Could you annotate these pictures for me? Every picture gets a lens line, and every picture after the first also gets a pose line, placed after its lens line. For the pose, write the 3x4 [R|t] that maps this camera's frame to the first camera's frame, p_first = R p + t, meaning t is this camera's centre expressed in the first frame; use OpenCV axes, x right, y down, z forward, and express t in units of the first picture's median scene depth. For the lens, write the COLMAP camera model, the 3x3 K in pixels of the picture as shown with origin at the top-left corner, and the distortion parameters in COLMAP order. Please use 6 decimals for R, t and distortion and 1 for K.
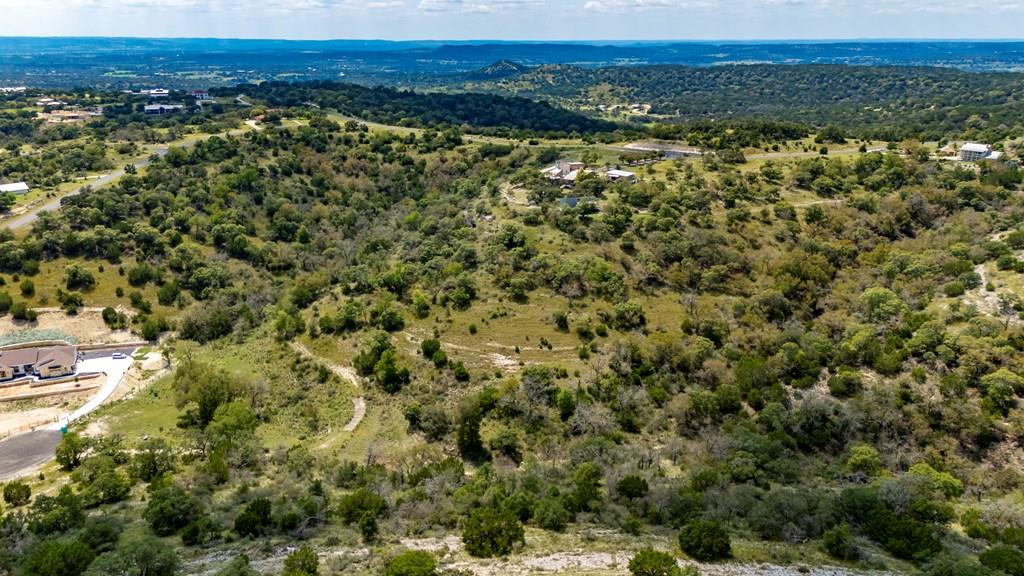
lens RADIAL K [[747.4, 0, 512.0], [0, 747.4, 288.0], [0, 0, 1]] dist [0.079785, -0.087468]
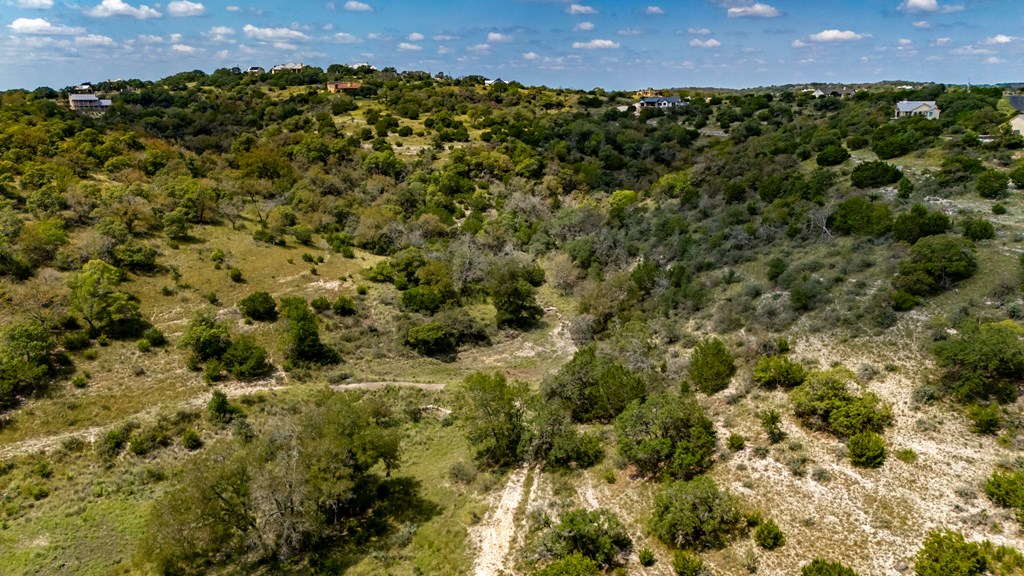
lens RADIAL K [[744.0, 0, 515.8], [0, 744.0, 291.5], [0, 0, 1]] dist [0.083496, -0.094637]
pose [[0.012766, -0.255299, 0.966778, -0.129545], [0.318775, 0.917447, 0.238062, -0.002008], [-0.947745, 0.305145, 0.093095, 0.139957]]
